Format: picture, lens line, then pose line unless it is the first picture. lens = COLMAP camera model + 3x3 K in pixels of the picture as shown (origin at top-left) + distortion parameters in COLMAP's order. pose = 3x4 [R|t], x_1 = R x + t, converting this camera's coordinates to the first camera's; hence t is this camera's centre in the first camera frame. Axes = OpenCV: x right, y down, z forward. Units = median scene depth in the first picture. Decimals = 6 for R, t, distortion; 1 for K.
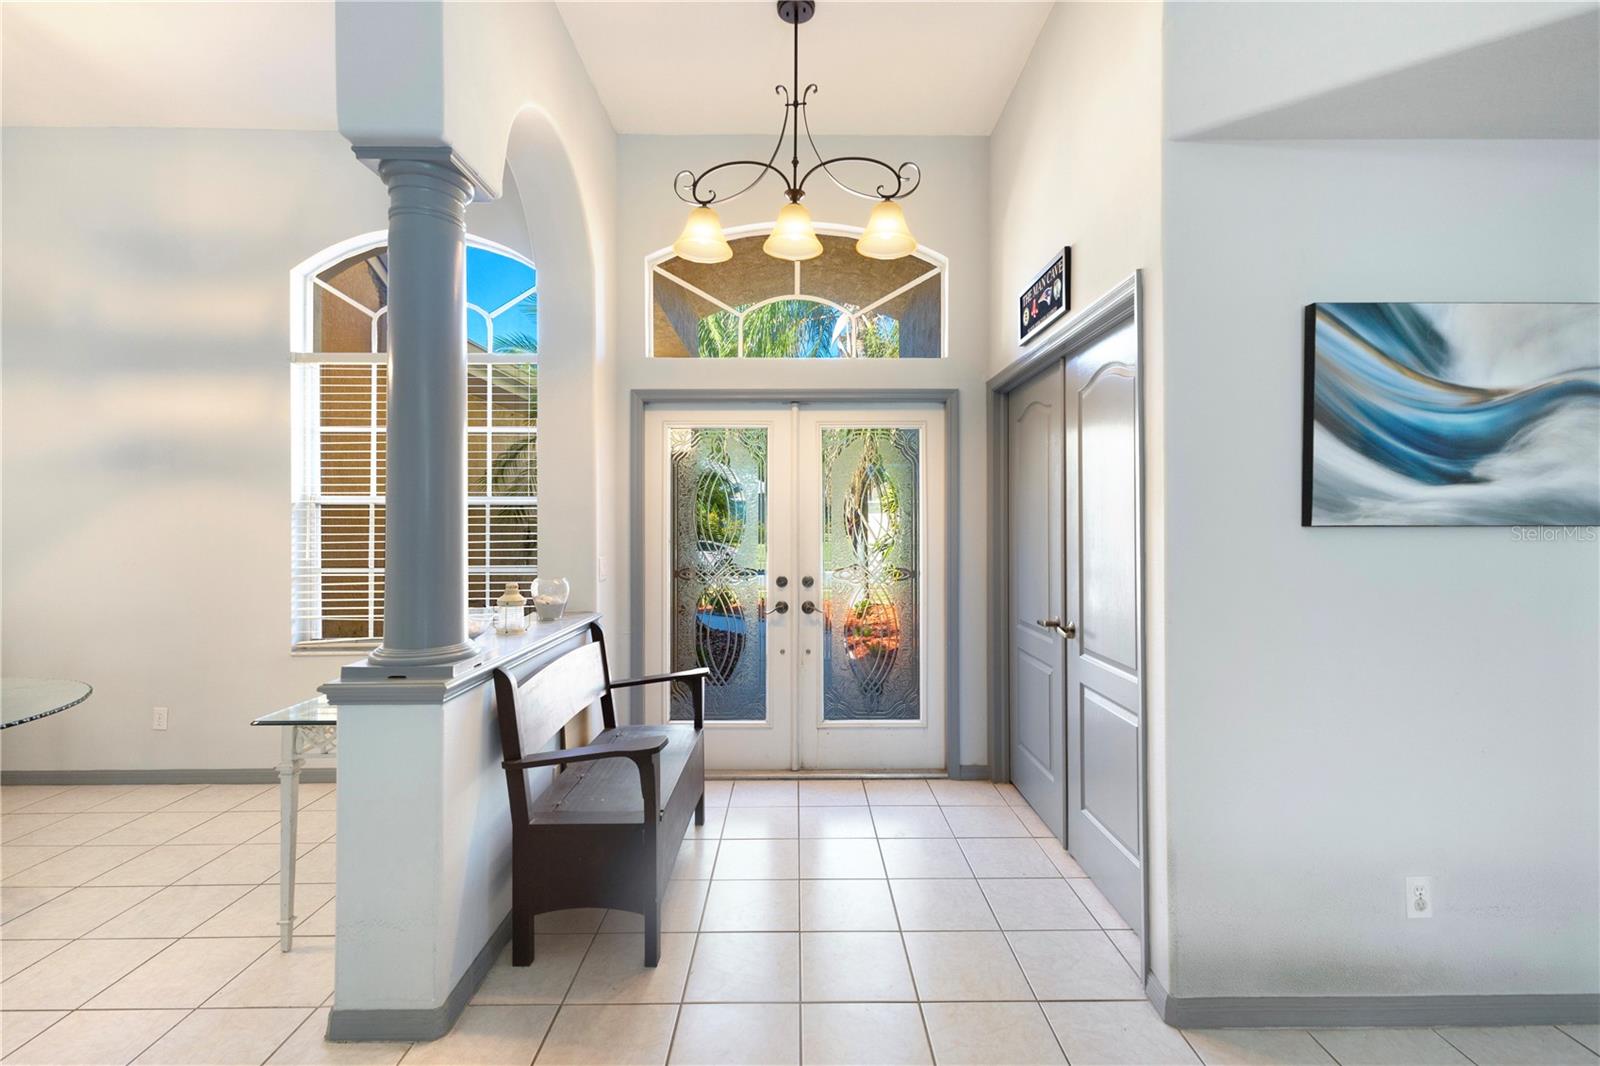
lens RADIAL K [[700.3, 0, 804.1], [0, 700.3, 507.4], [0, 0, 1]] dist [0.011121, -0.001320]
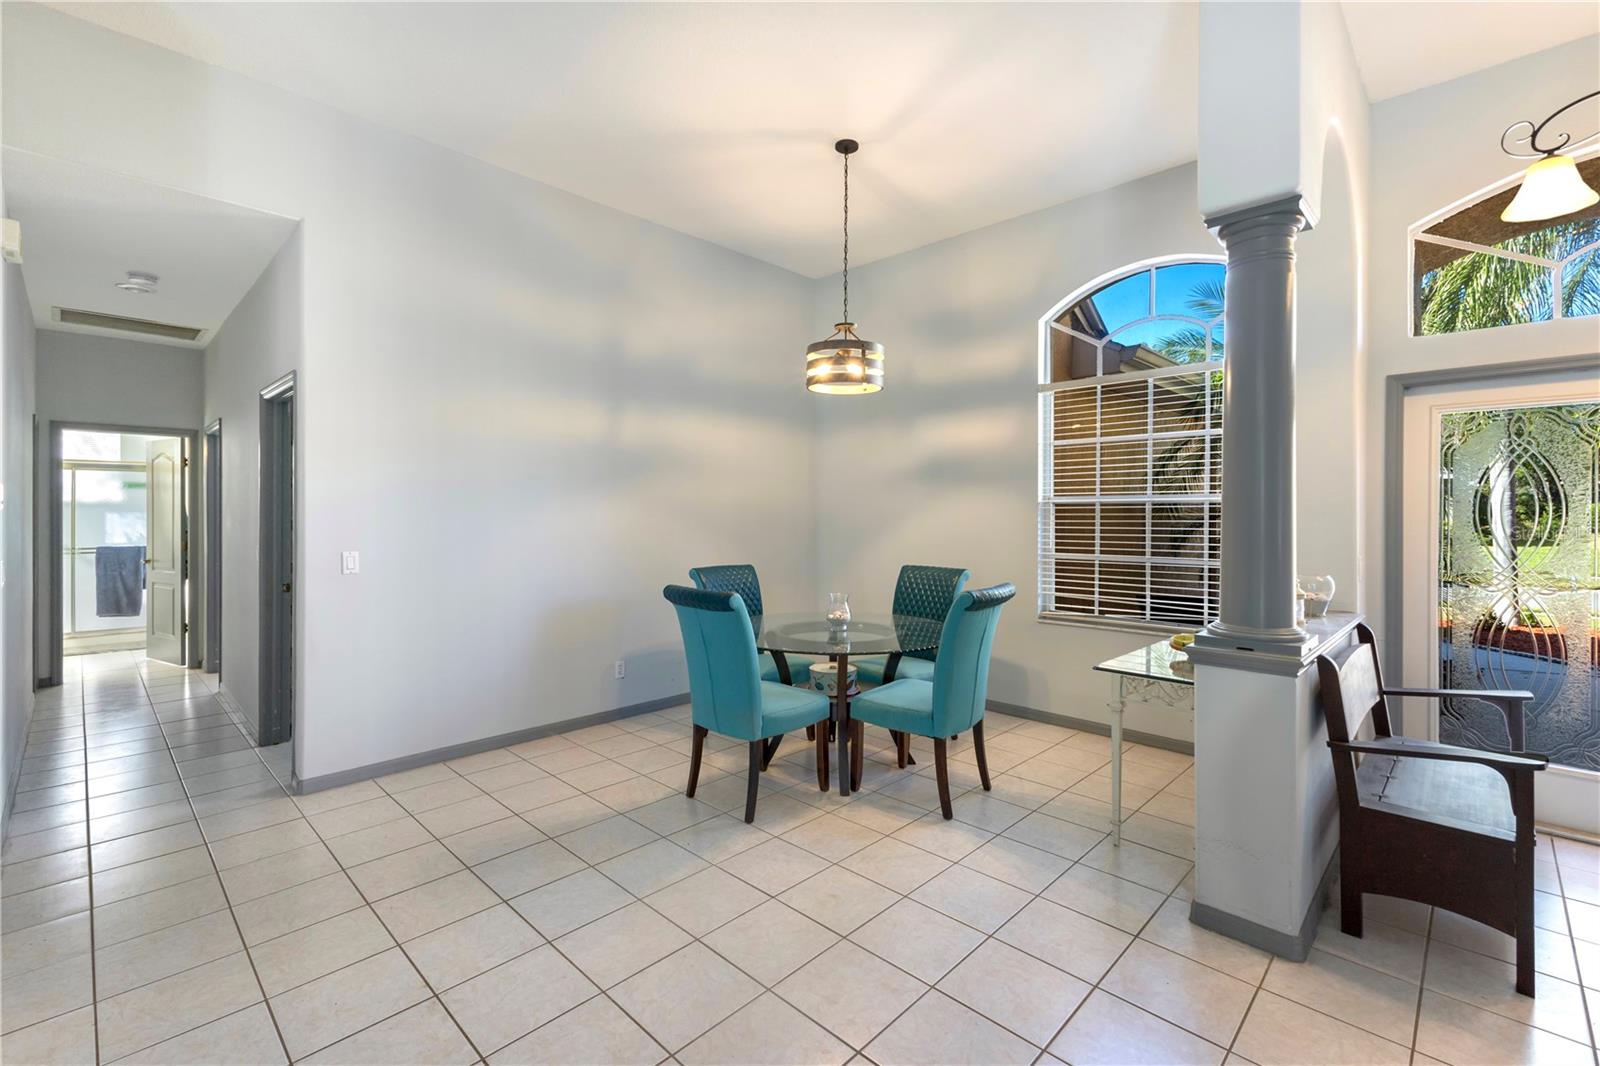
lens RADIAL K [[700.3, 0, 804.1], [0, 700.3, 507.4], [0, 0, 1]] dist [0.011121, -0.001320]
pose [[0.706321, -0.005708, -0.707869, -0.151994], [0.013398, 0.999896, 0.005306, -0.011820], [0.707765, -0.013232, 0.706324, -0.232456]]
